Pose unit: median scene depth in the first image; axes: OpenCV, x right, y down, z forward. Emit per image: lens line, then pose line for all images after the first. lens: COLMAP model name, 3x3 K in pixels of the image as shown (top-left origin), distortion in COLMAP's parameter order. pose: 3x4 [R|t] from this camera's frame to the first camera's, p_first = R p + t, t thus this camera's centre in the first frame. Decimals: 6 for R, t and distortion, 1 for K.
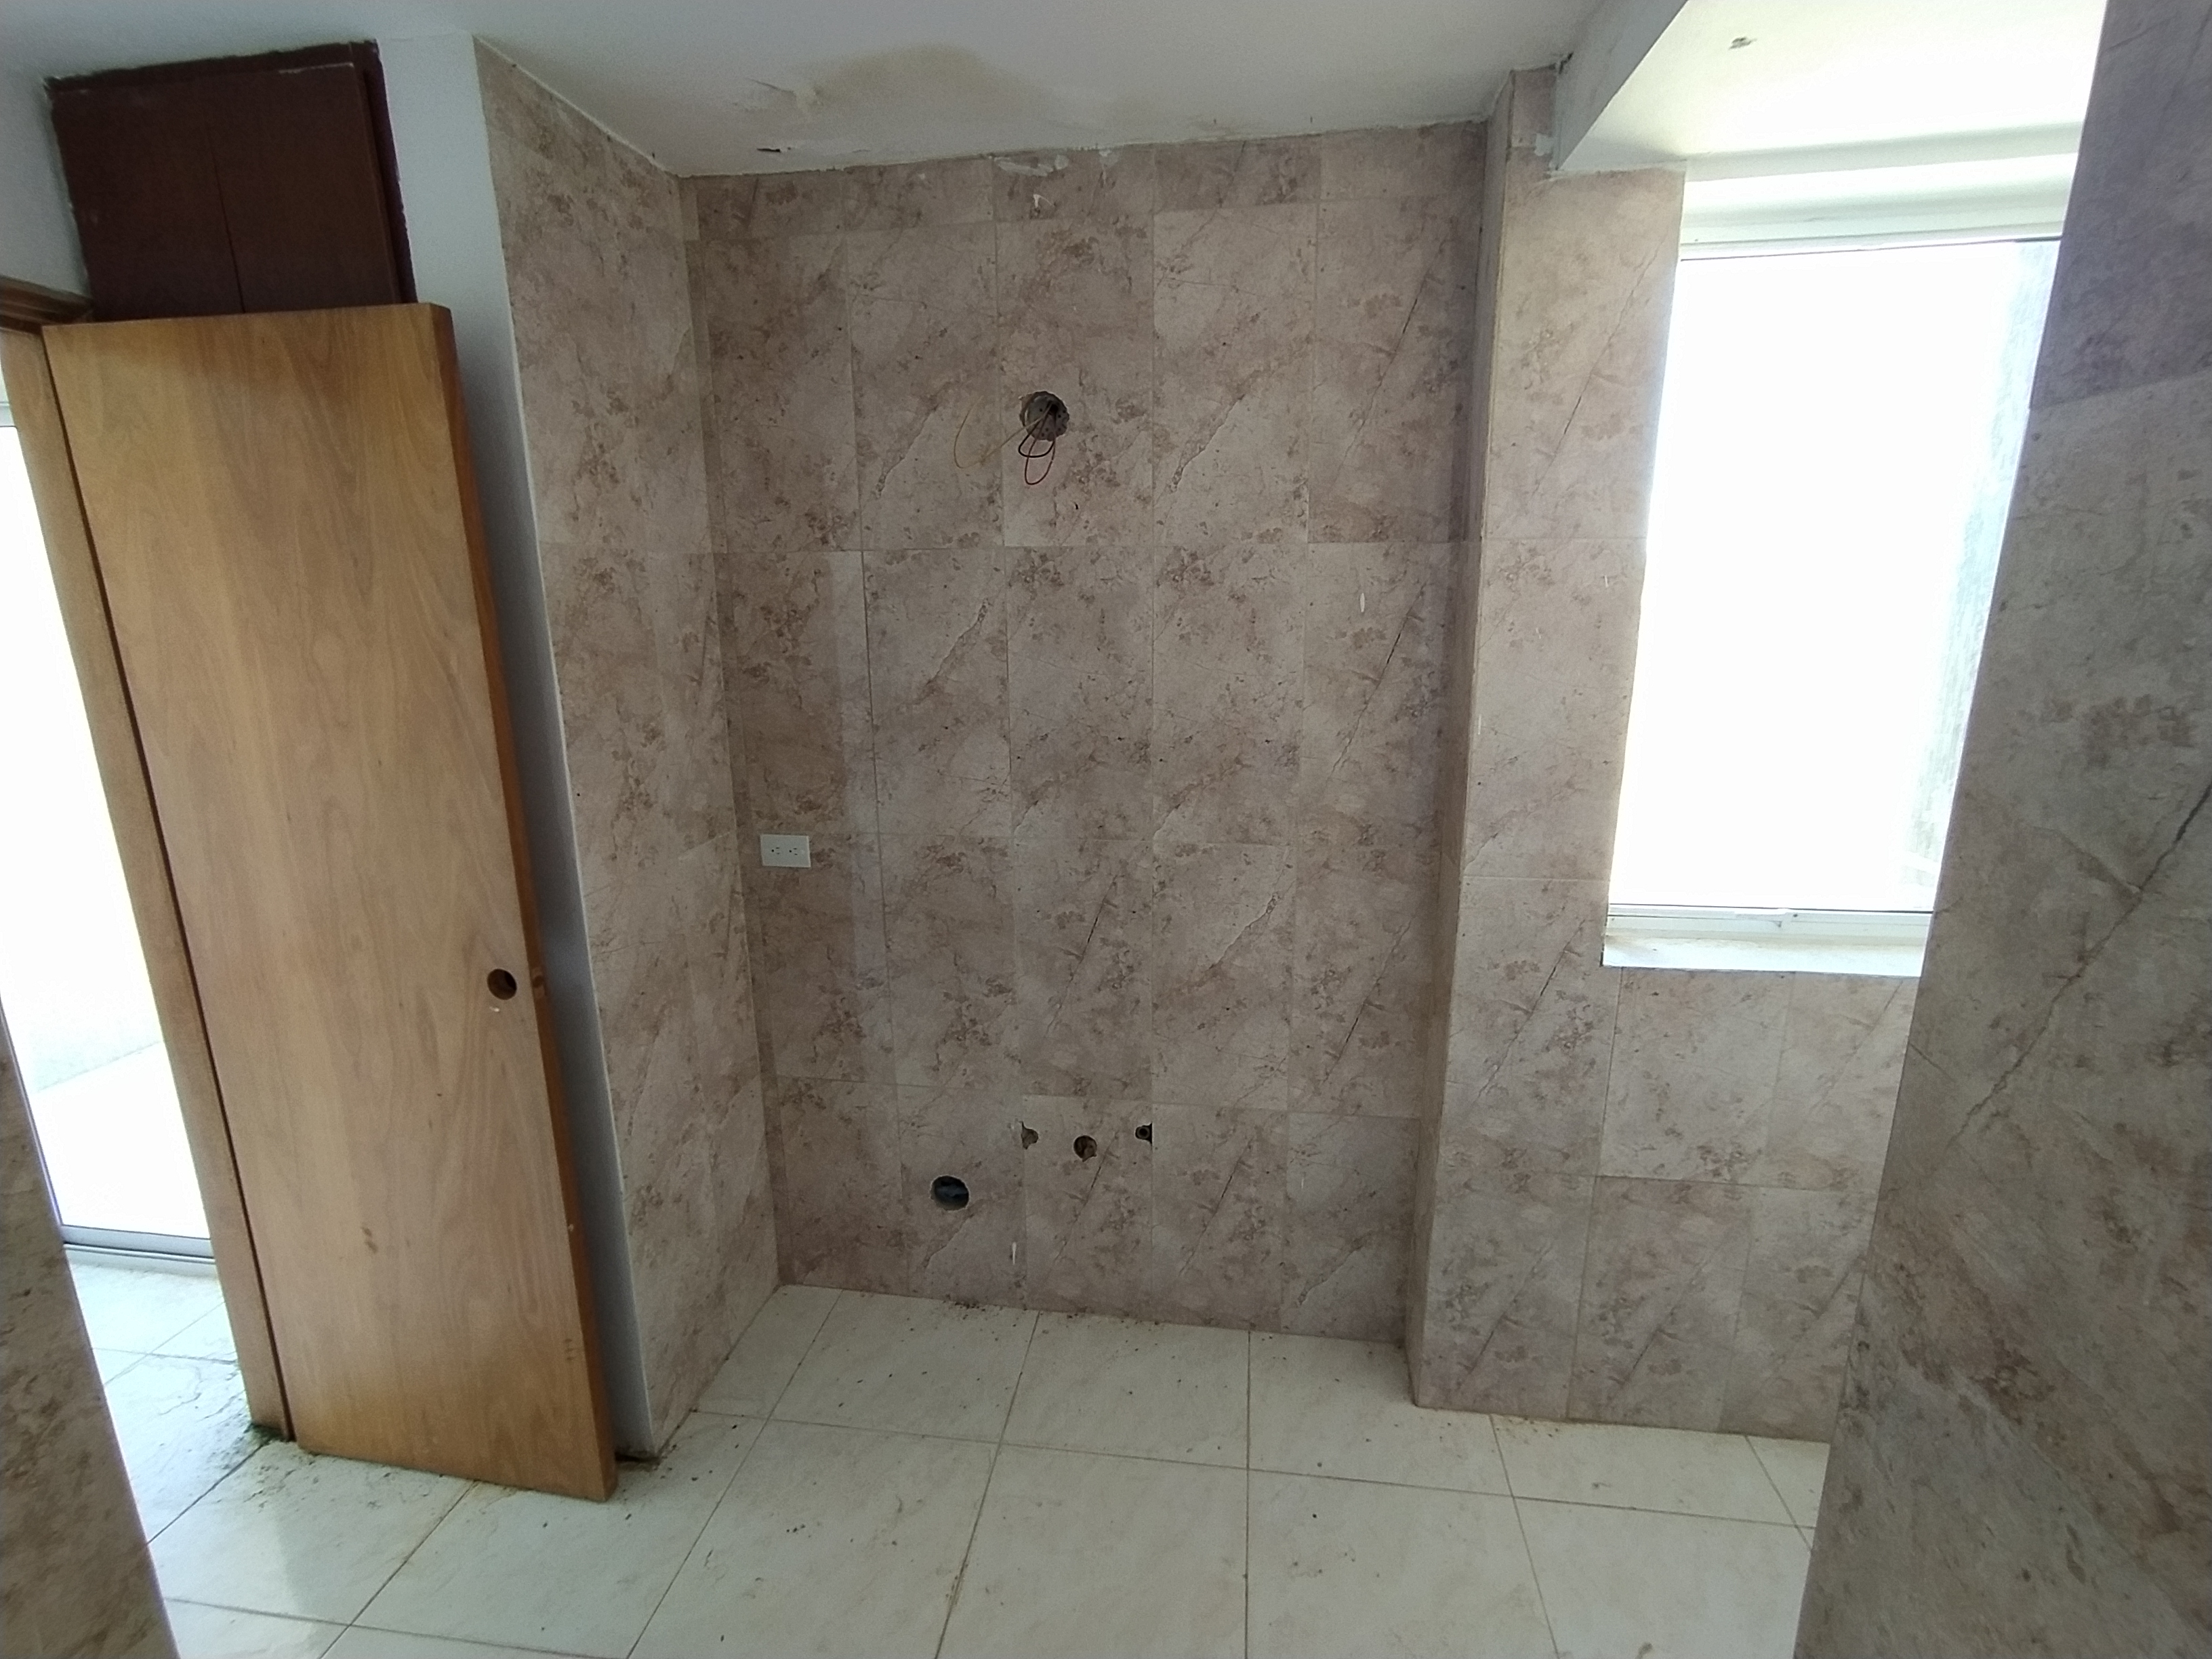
lens RADIAL K [[1015.7, 0, 1101.0], [0, 1015.7, 832.6], [0, 0, 1]] dist [-0.016372, 0.012918]
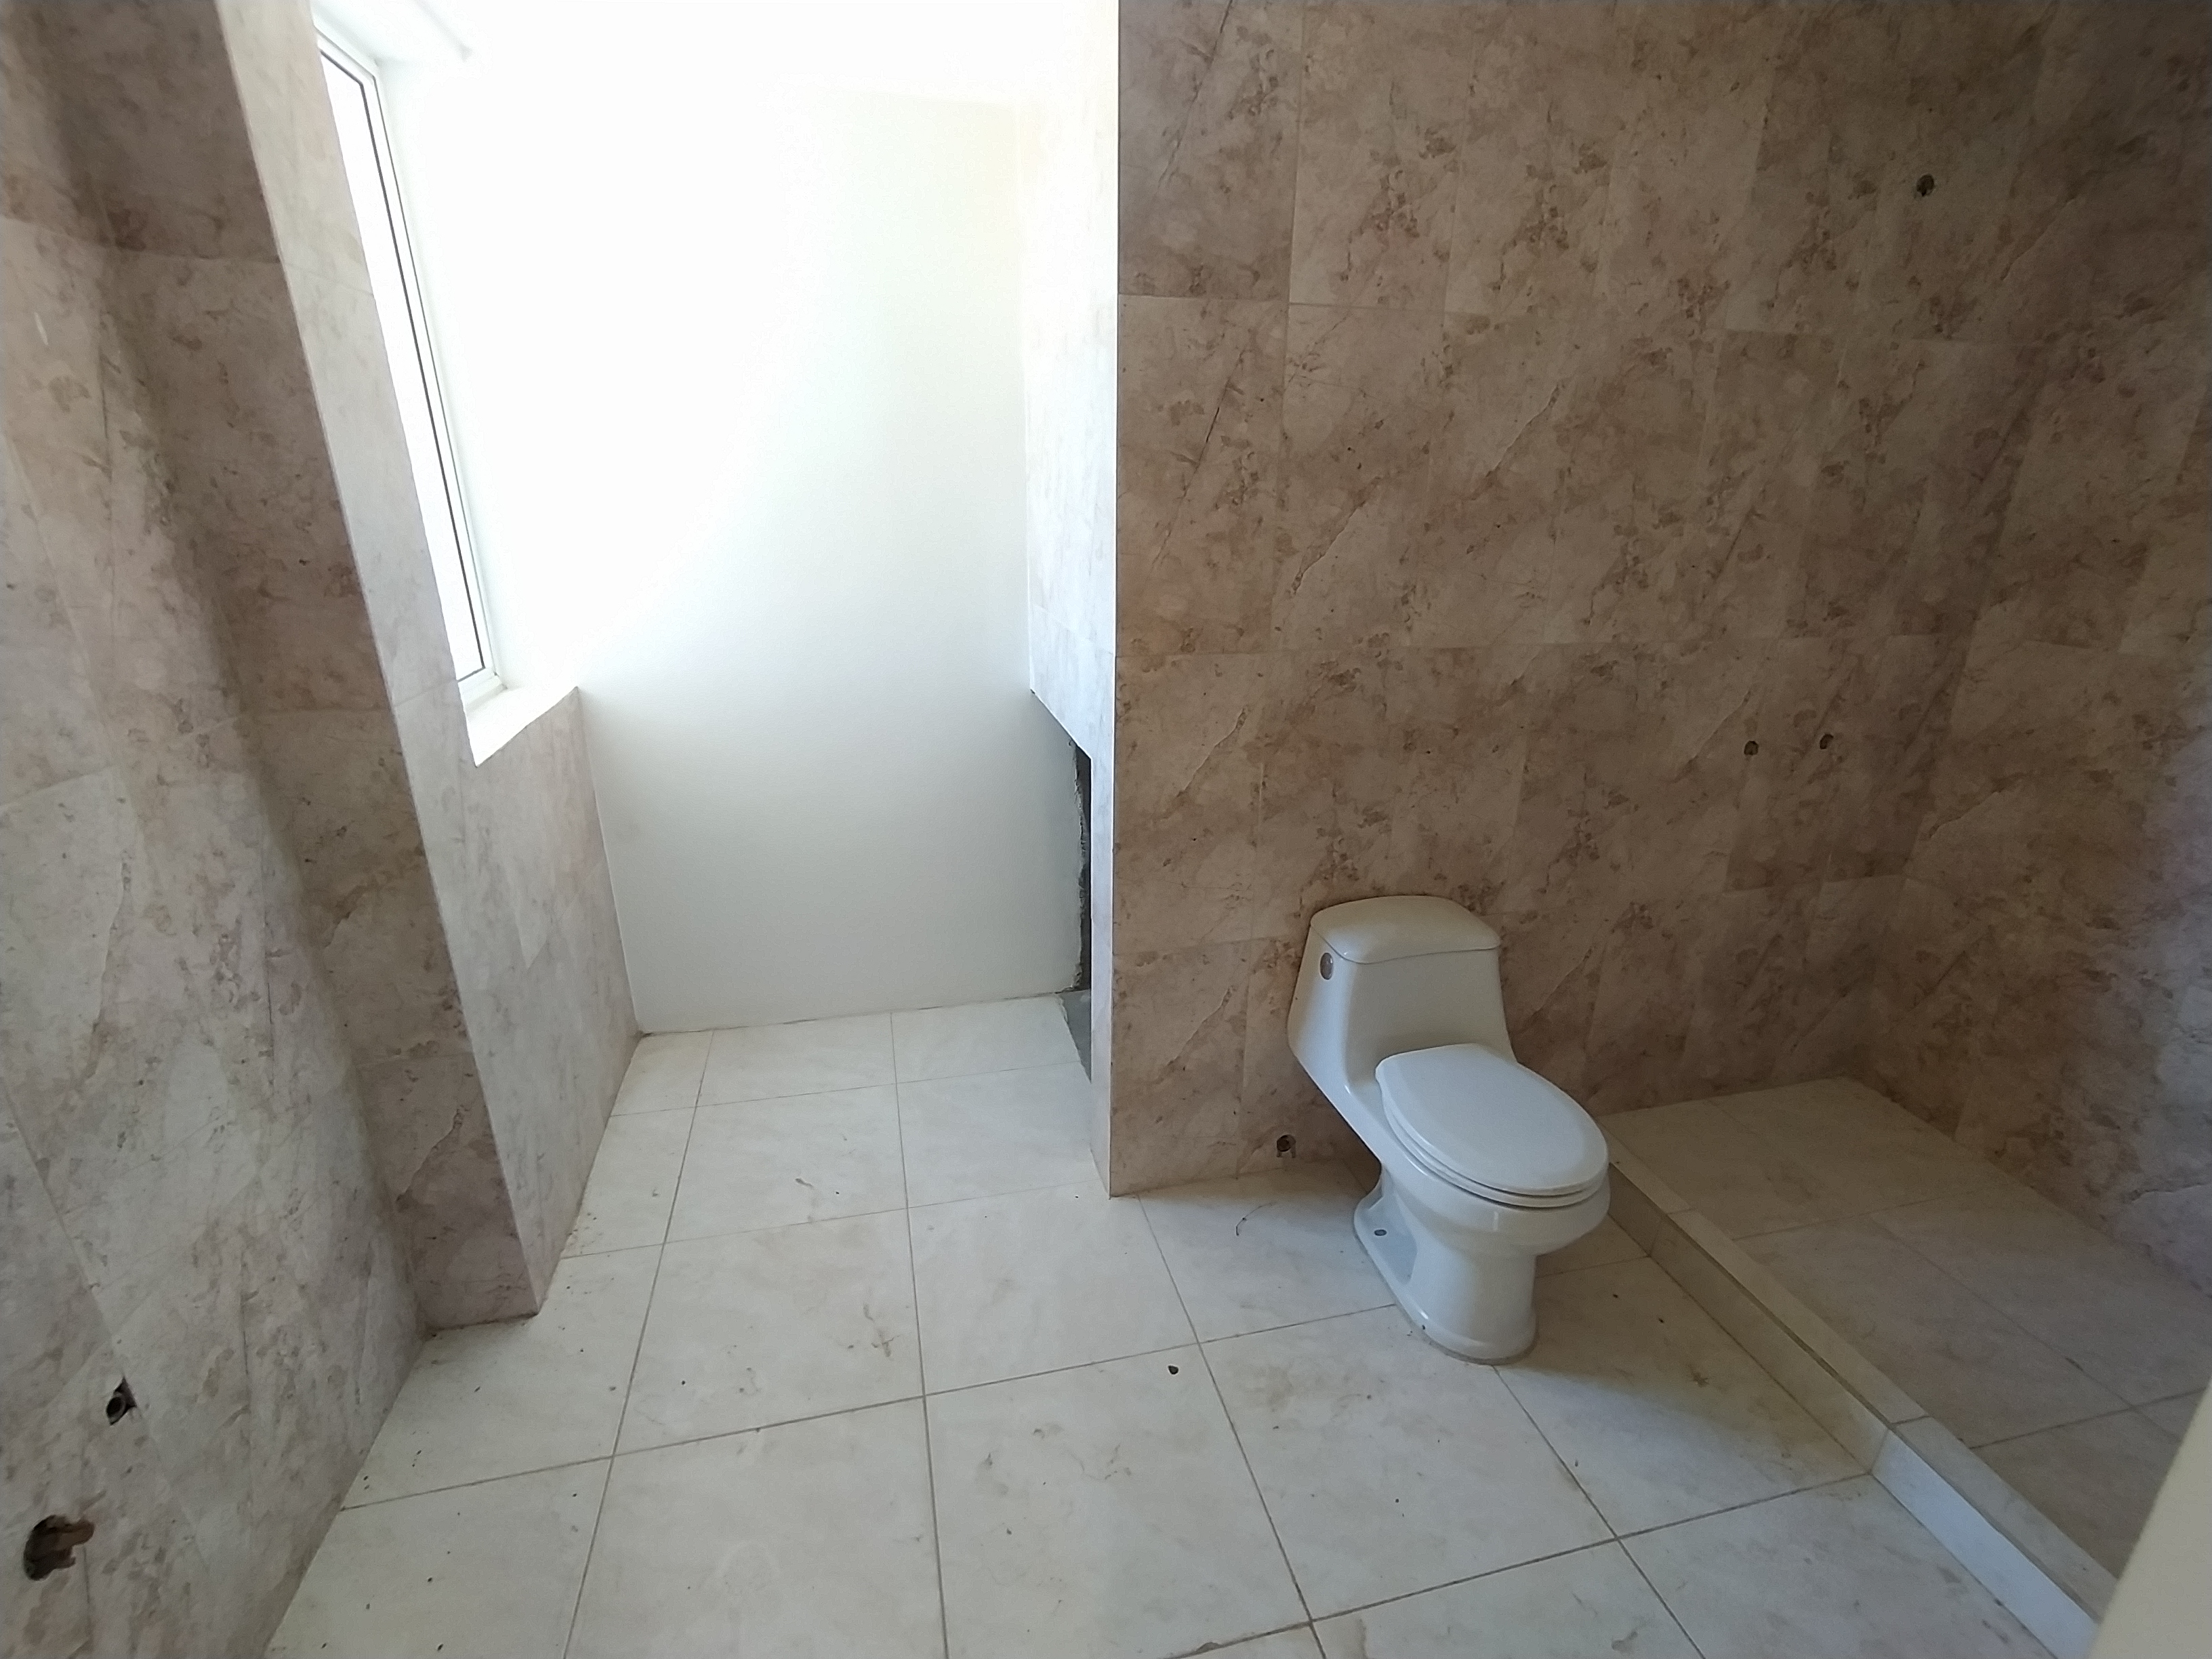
lens RADIAL K [[1015.7, 0, 1101.0], [0, 1015.7, 832.6], [0, 0, 1]] dist [-0.016372, 0.012918]
pose [[-0.366009, -0.292648, 0.883399, -0.595467], [0.218378, 0.895753, 0.387218, -0.057690], [-0.904626, 0.334640, -0.263946, 0.708550]]
